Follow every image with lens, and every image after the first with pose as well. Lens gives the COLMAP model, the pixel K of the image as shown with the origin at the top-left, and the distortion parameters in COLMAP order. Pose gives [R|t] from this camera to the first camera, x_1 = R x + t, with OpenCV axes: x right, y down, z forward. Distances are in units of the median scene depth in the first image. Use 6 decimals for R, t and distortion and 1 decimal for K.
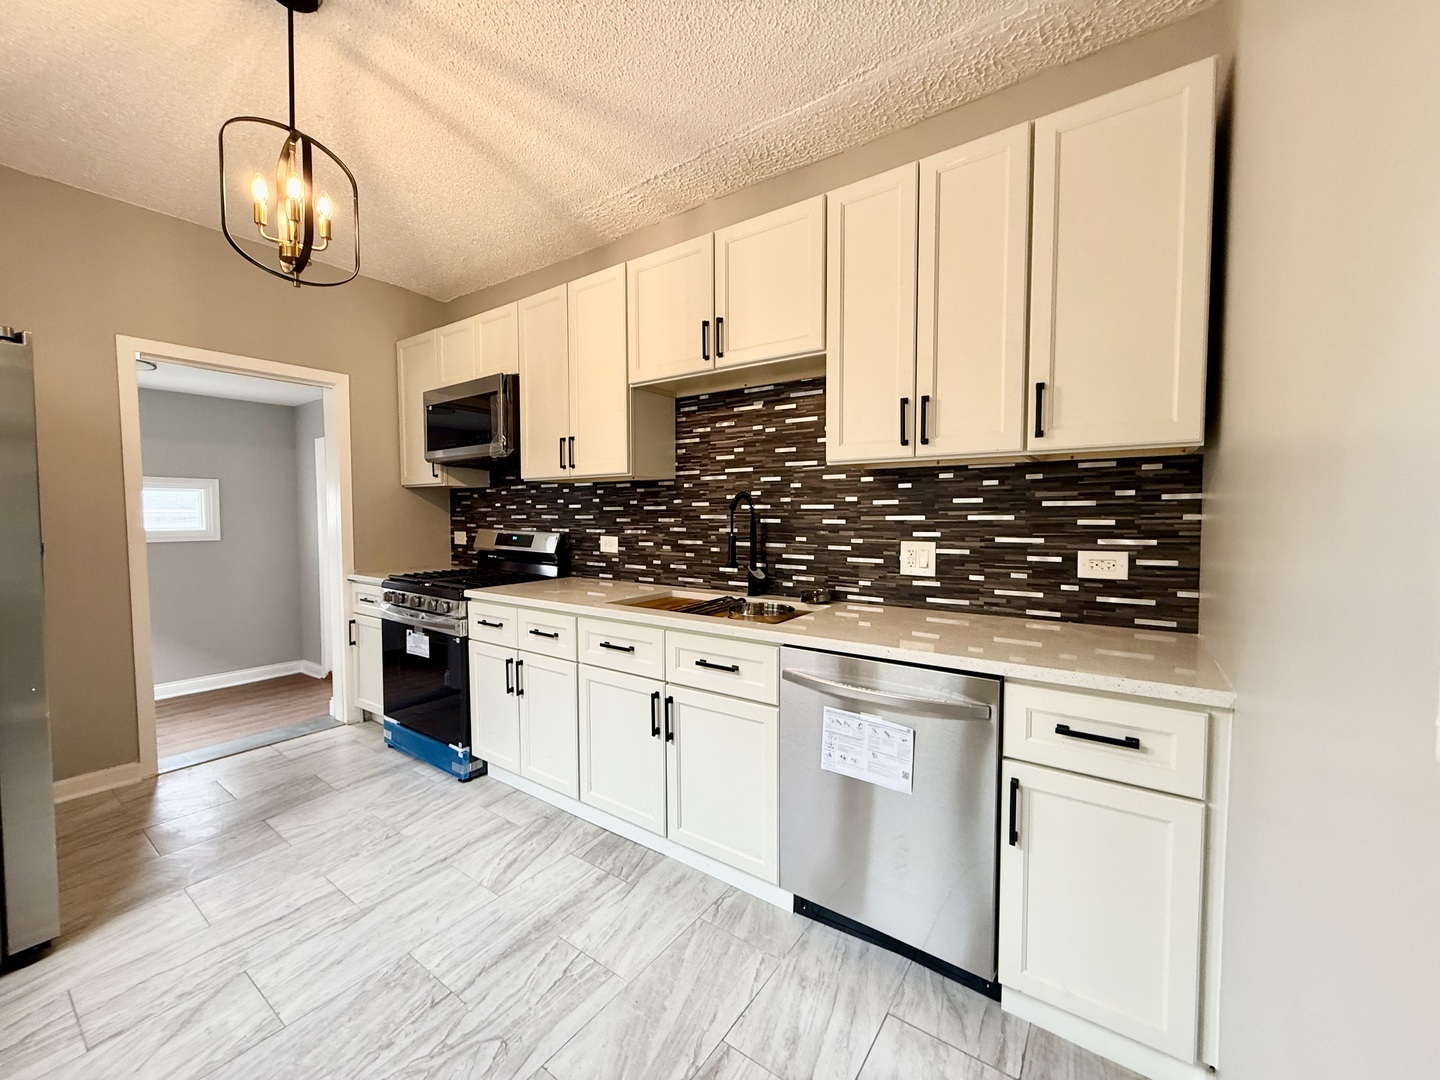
lens RADIAL K [[571.8, 0, 718.6], [0, 571.8, 537.3], [0, 0, 1]] dist [-0.000310, -0.000449]
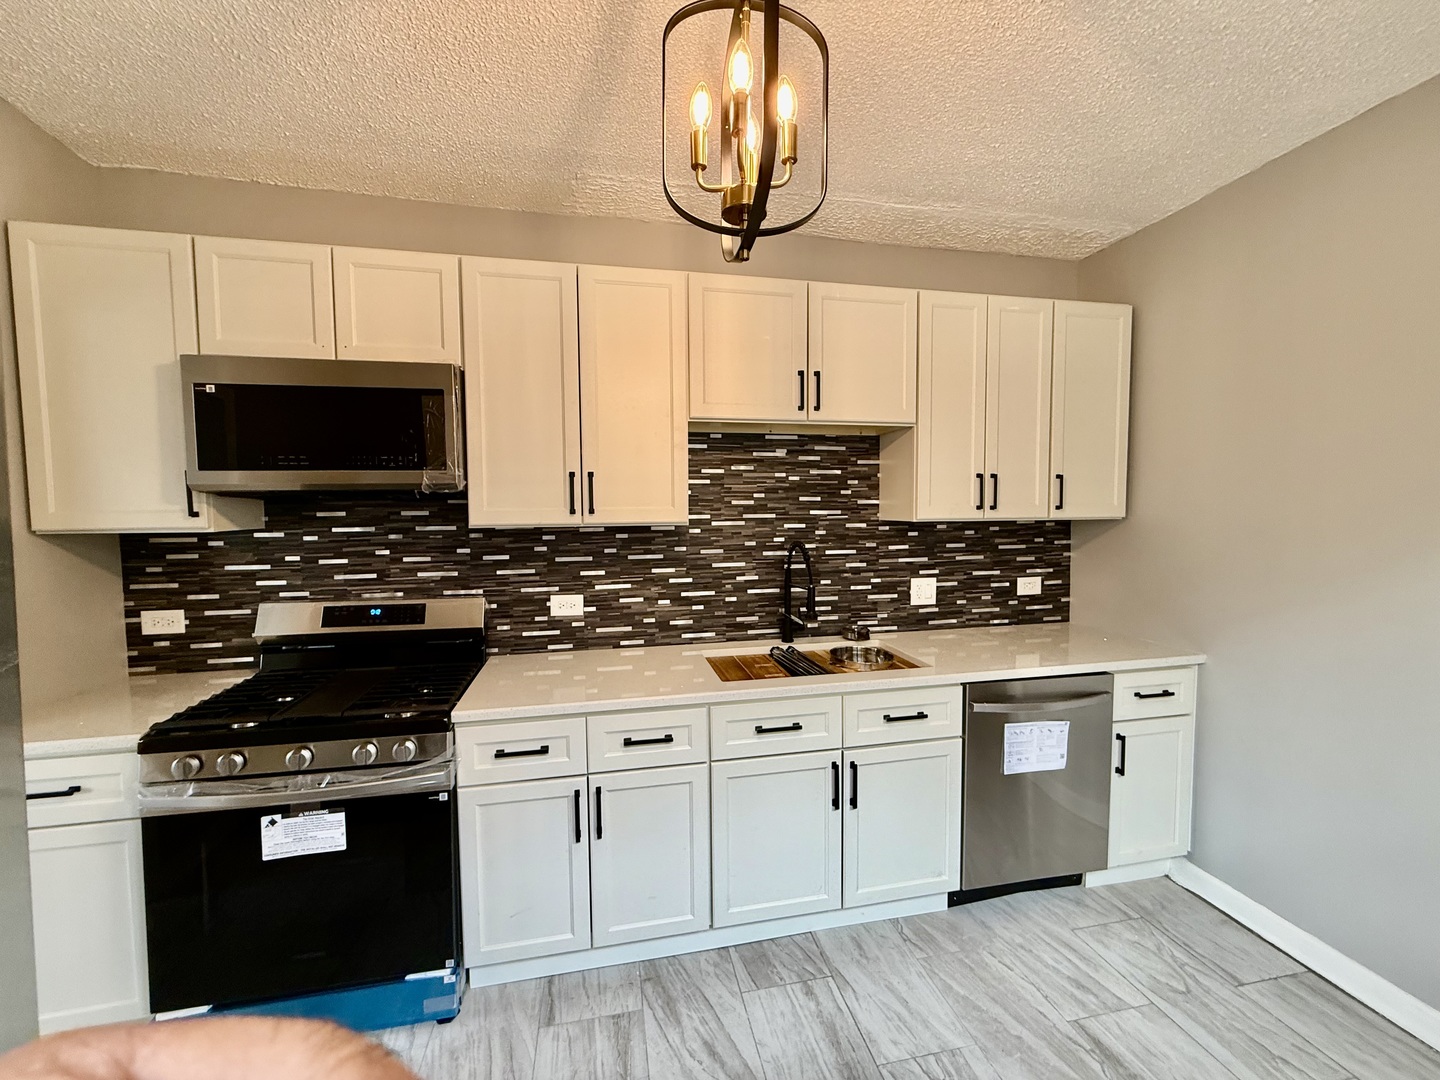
lens RADIAL K [[571.8, 0, 717.2], [0, 571.8, 537.6], [0, 0, 1]] dist [-0.000310, -0.000449]
pose [[0.684287, -0.040787, 0.728071, -0.790462], [0.039252, 0.999047, 0.019076, -0.111086], [-0.728156, 0.015525, 0.685236, 0.415605]]
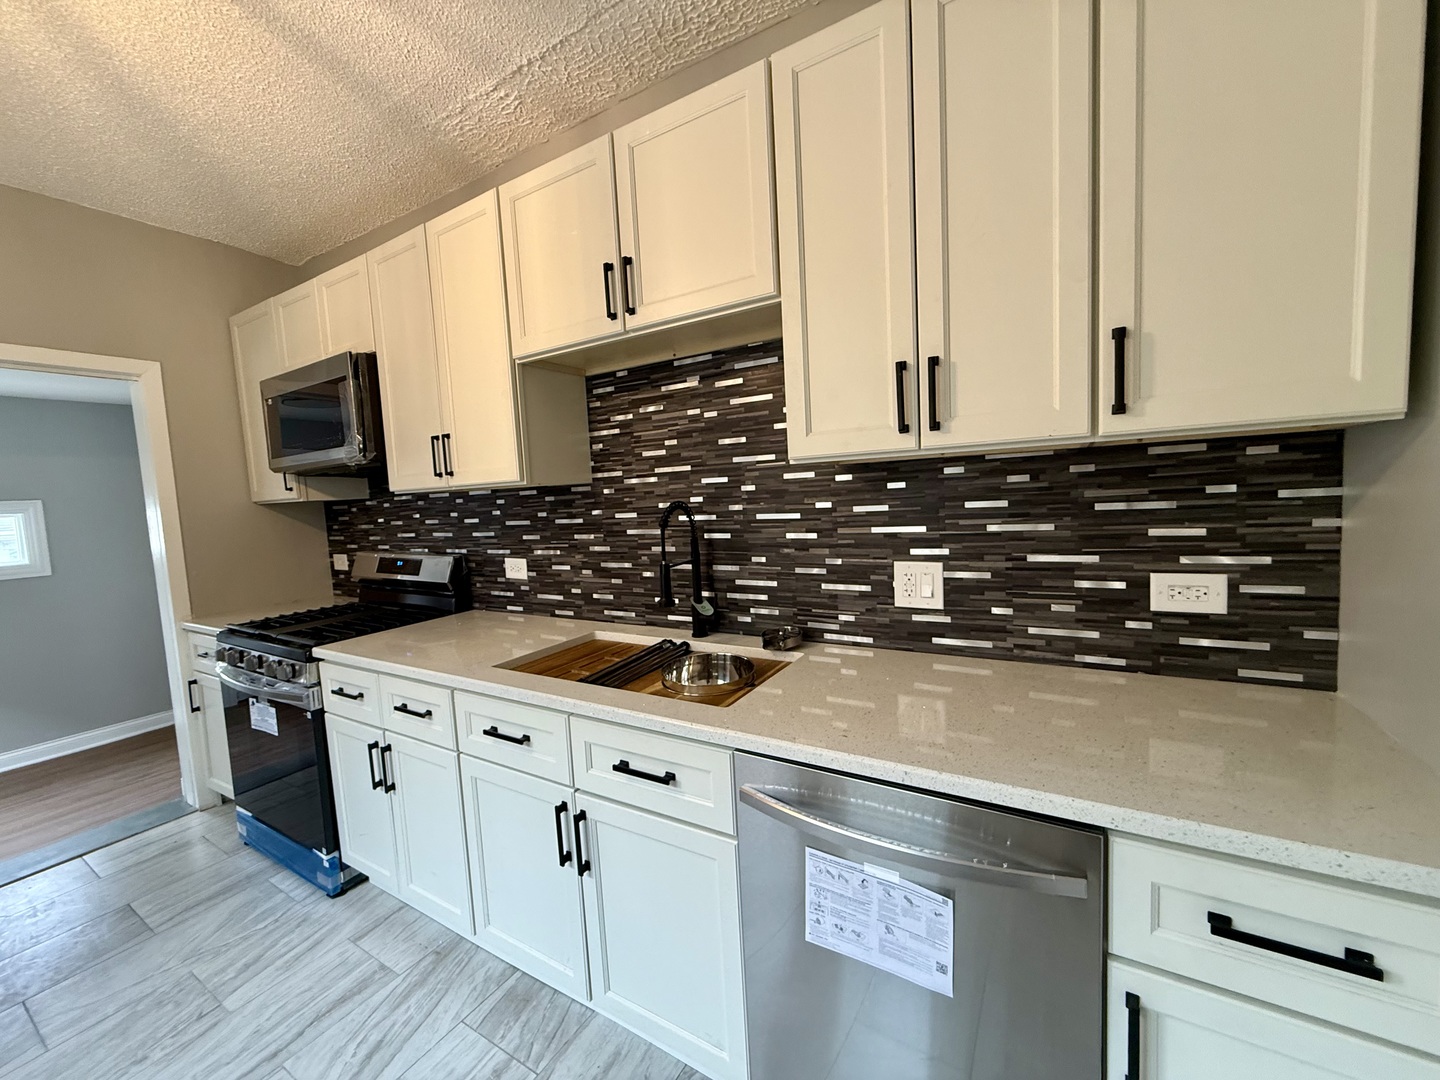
lens RADIAL K [[571.8, 0, 718.2], [0, 571.8, 538.5], [0, 0, 1]] dist [-0.000310, -0.000449]
pose [[0.996203, -0.055303, 0.067241, 0.043264], [0.052836, 0.997883, 0.037932, -0.056631], [-0.069196, -0.034235, 0.997015, 0.262283]]
